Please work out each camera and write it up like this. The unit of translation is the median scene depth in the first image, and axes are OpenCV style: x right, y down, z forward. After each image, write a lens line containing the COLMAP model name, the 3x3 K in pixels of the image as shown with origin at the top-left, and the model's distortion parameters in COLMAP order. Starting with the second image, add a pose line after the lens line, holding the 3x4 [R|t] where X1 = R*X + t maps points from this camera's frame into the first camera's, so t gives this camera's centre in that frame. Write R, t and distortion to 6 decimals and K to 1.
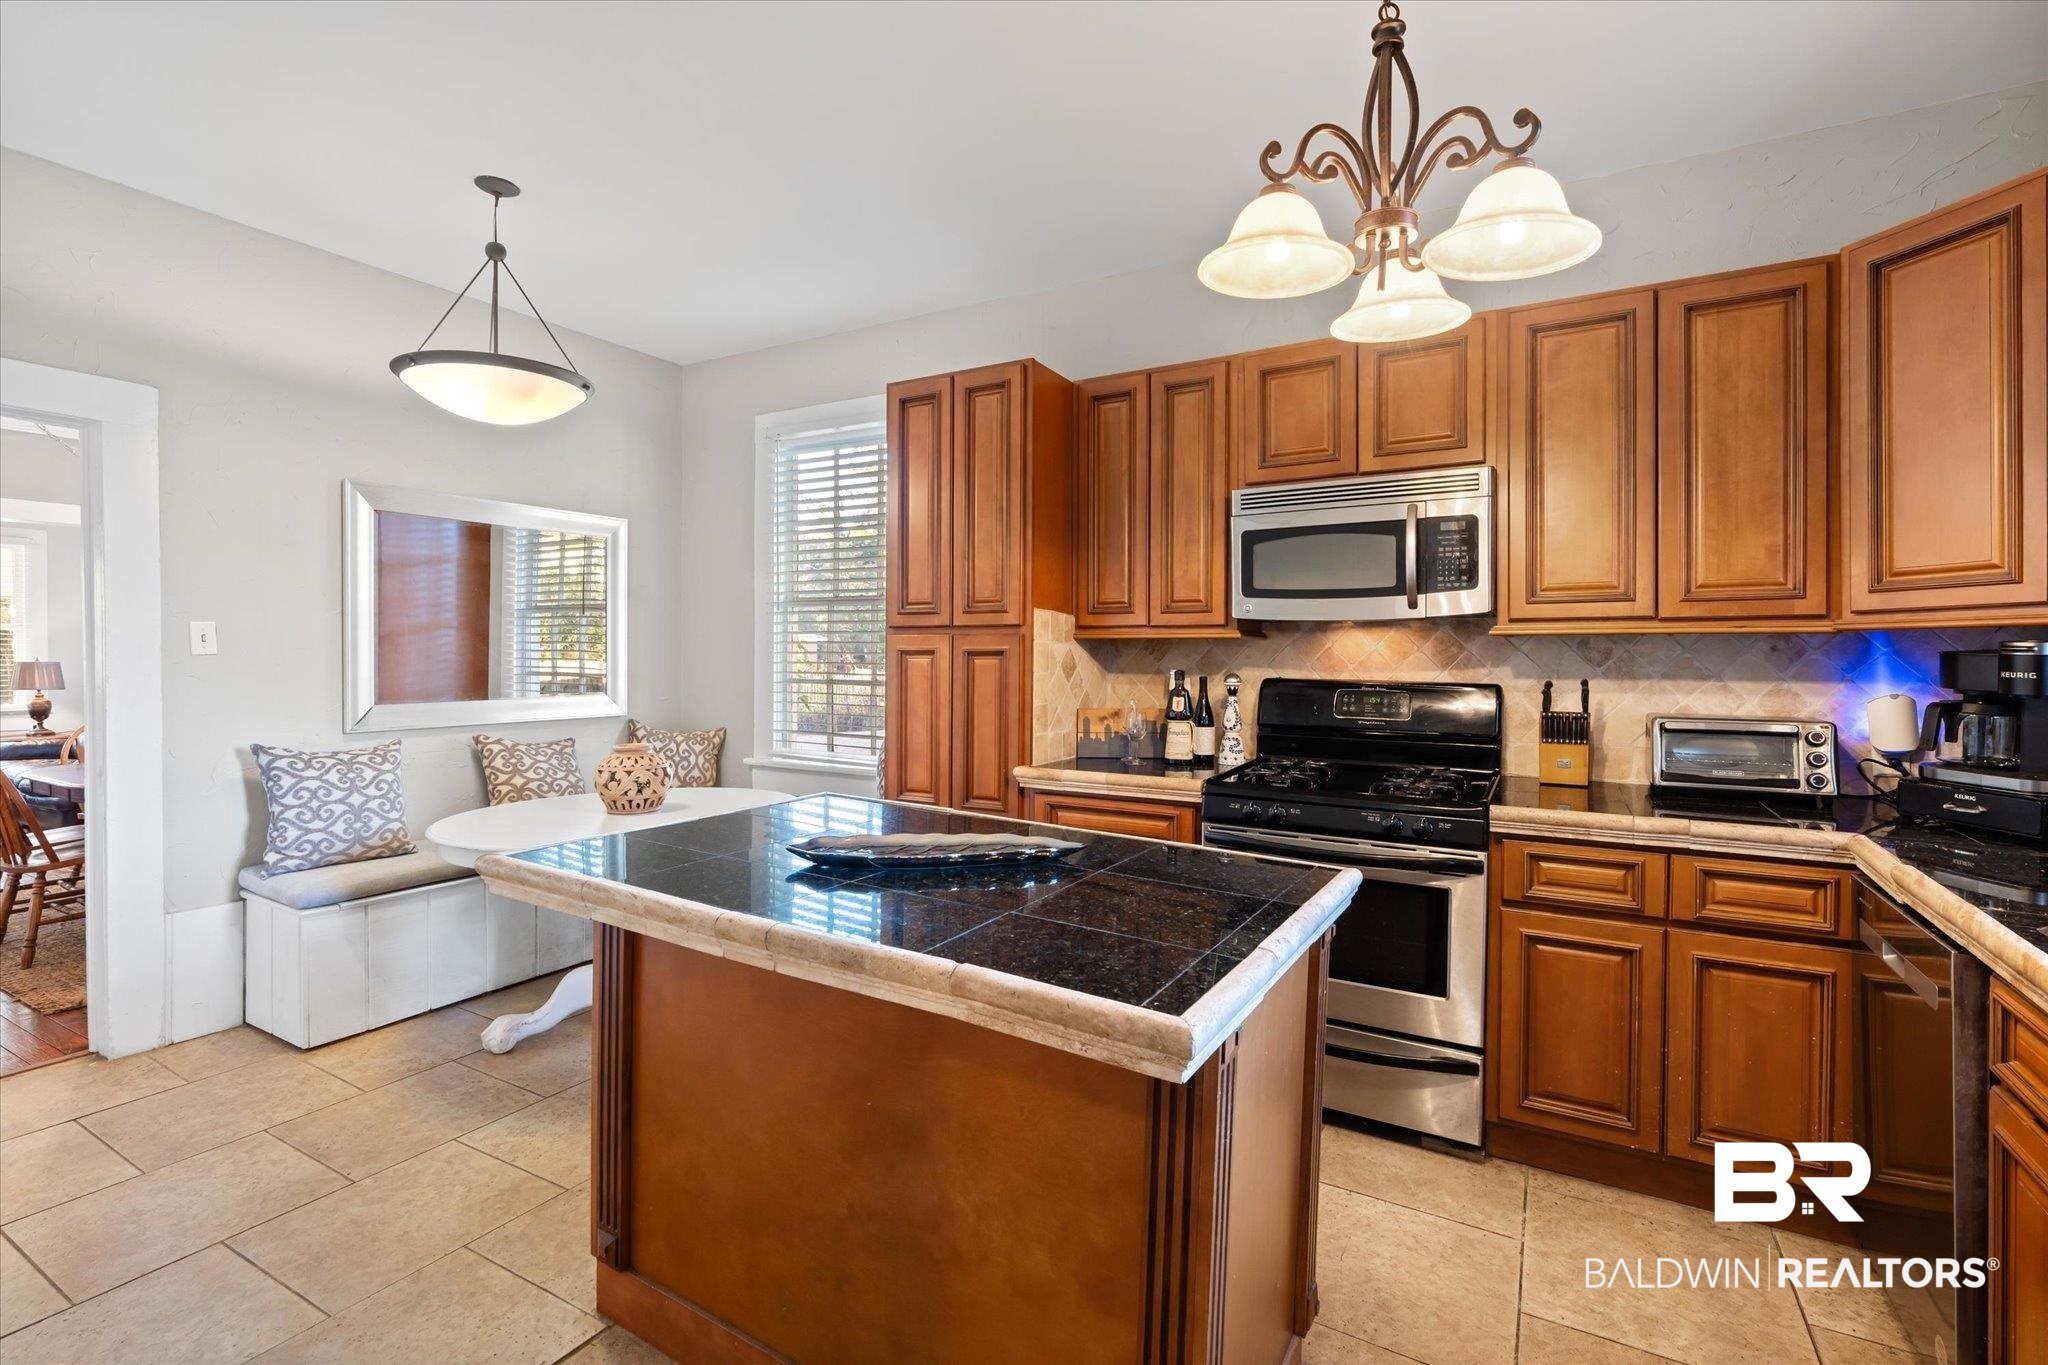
lens RADIAL K [[932.5, 0, 1033.5], [0, 932.5, 665.9], [0, 0, 1]] dist [-0.003241, -0.000259]
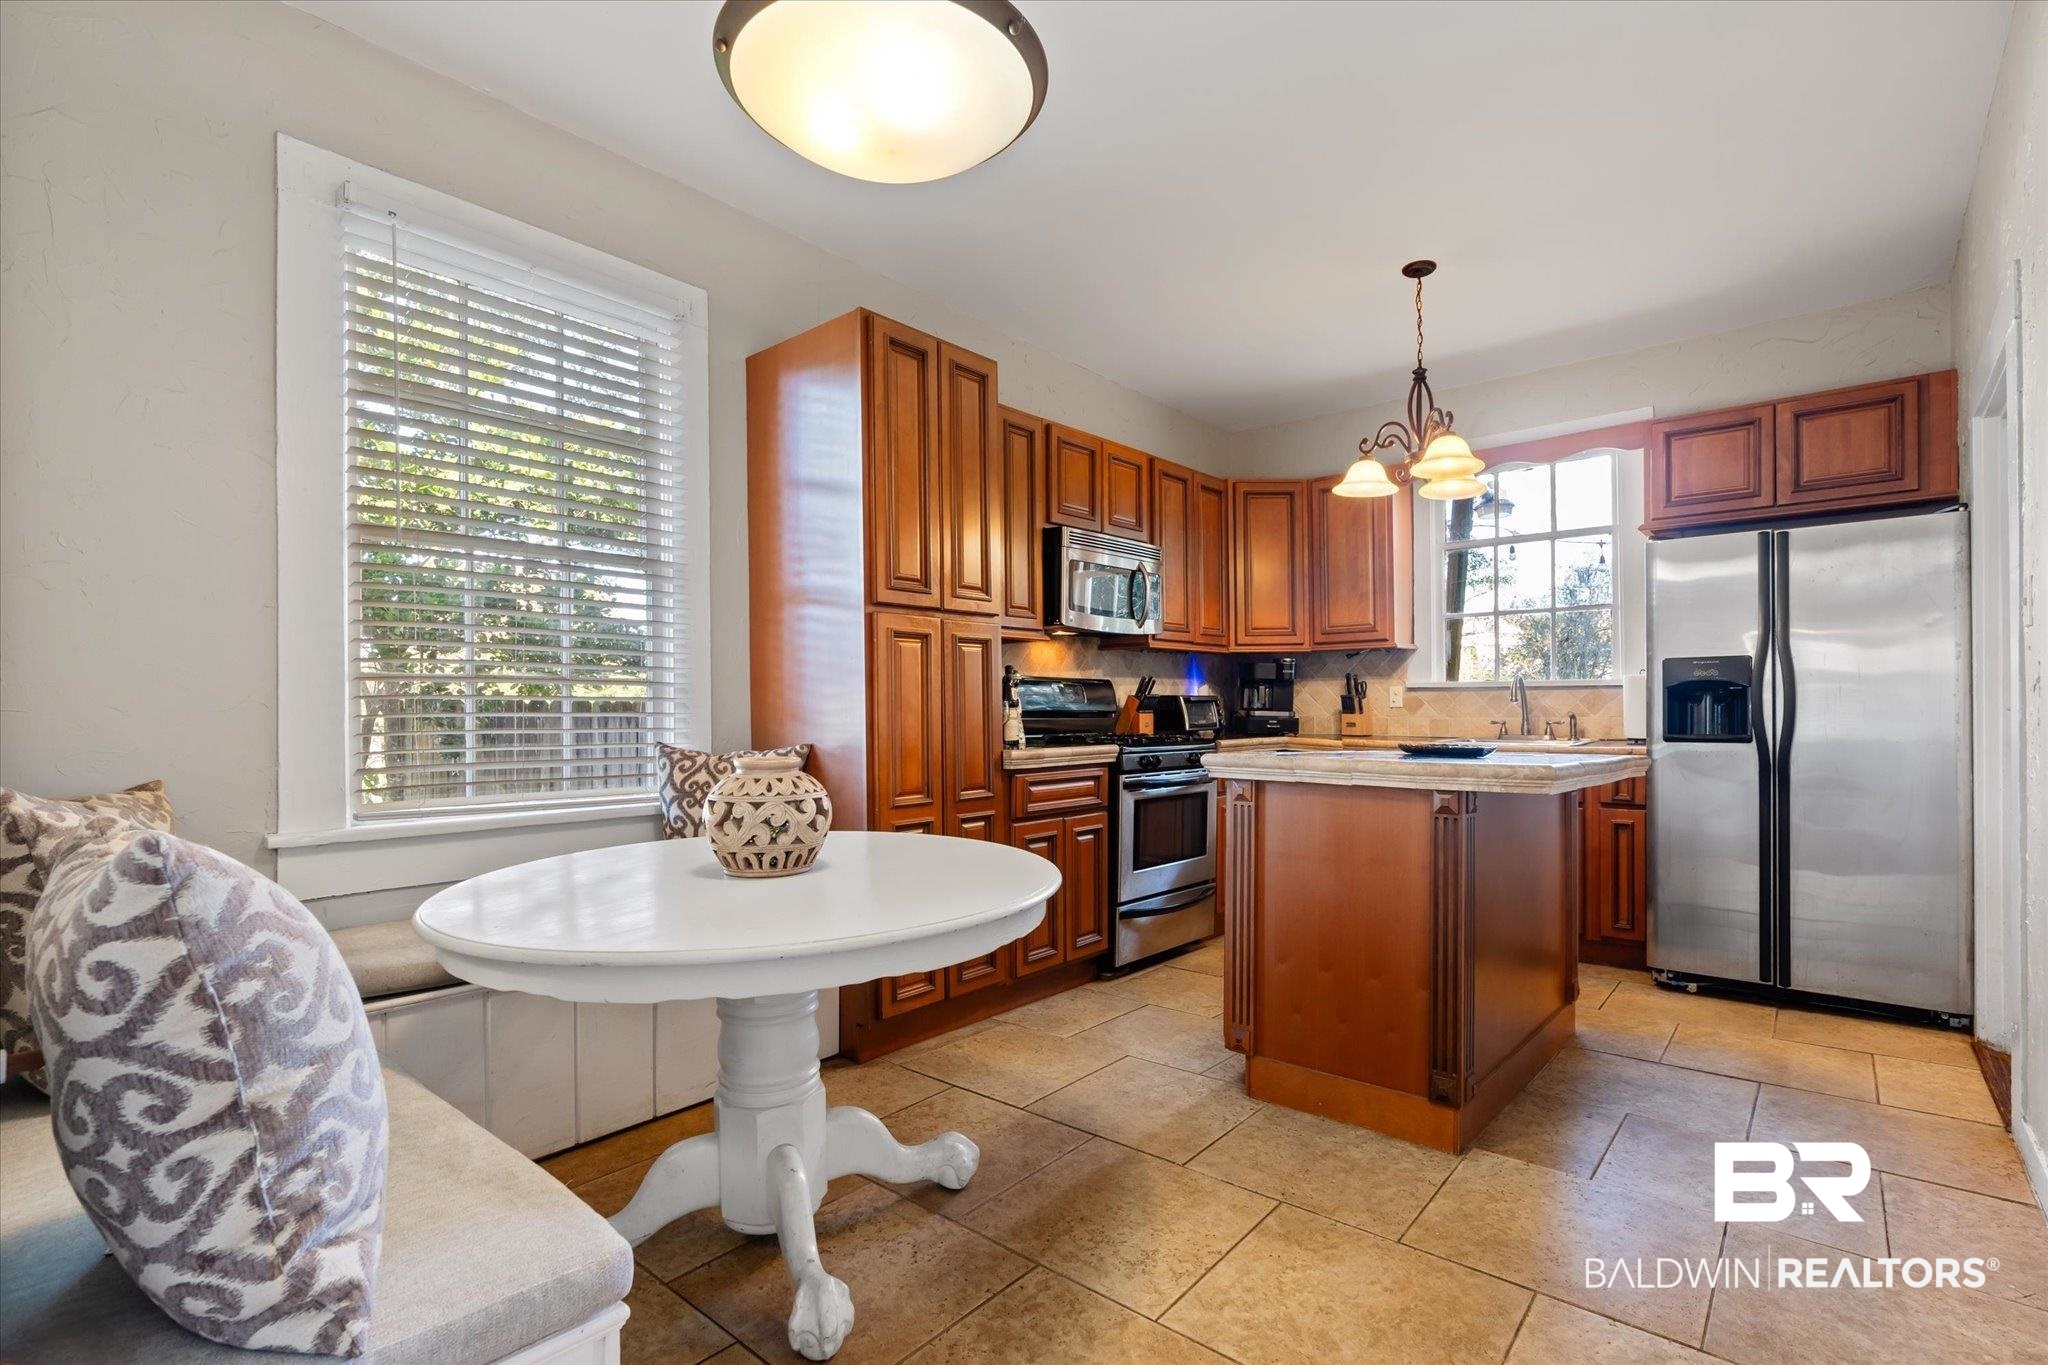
lens RADIAL K [[950.9, 0, 1047.8], [0, 950.9, 702.9], [0, 0, 1]] dist [0.001722, 0.000007]
pose [[0.169404, -0.001795, 0.985545, -1.069785], [0.020194, 0.999795, -0.001651, 0.057247], [-0.985340, 0.020182, 0.169405, 0.783612]]
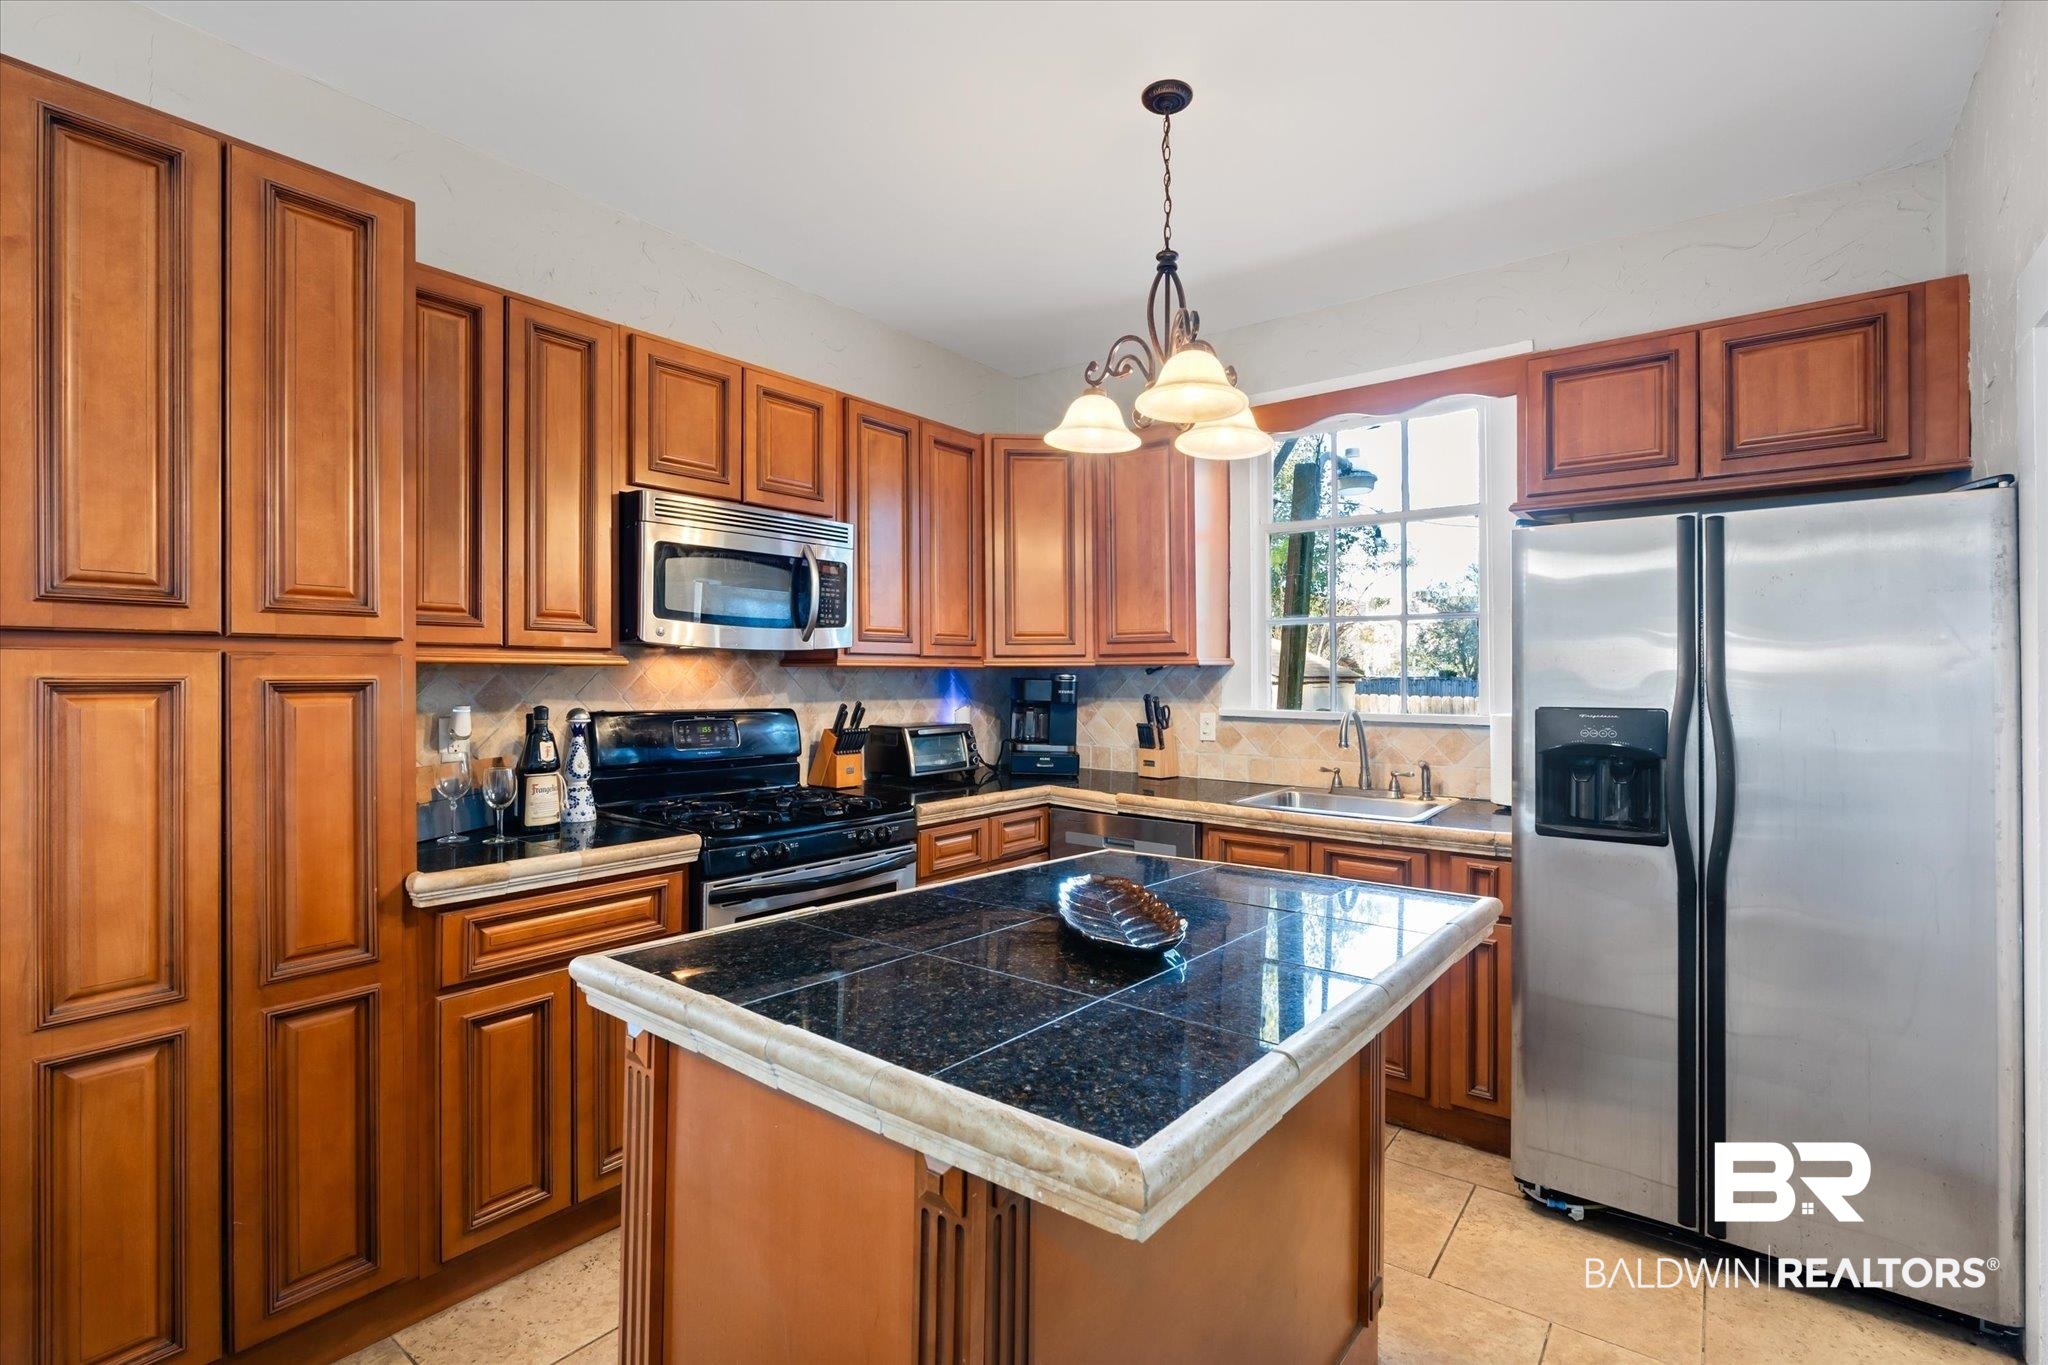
lens RADIAL K [[932.5, 0, 1033.5], [0, 932.5, 665.9], [0, 0, 1]] dist [-0.003241, -0.000259]
pose [[0.120969, 0.008189, 0.992622, -0.565948], [0.011879, 0.999882, -0.009696, -0.016766], [-0.992585, 0.012964, 0.120858, 0.538351]]
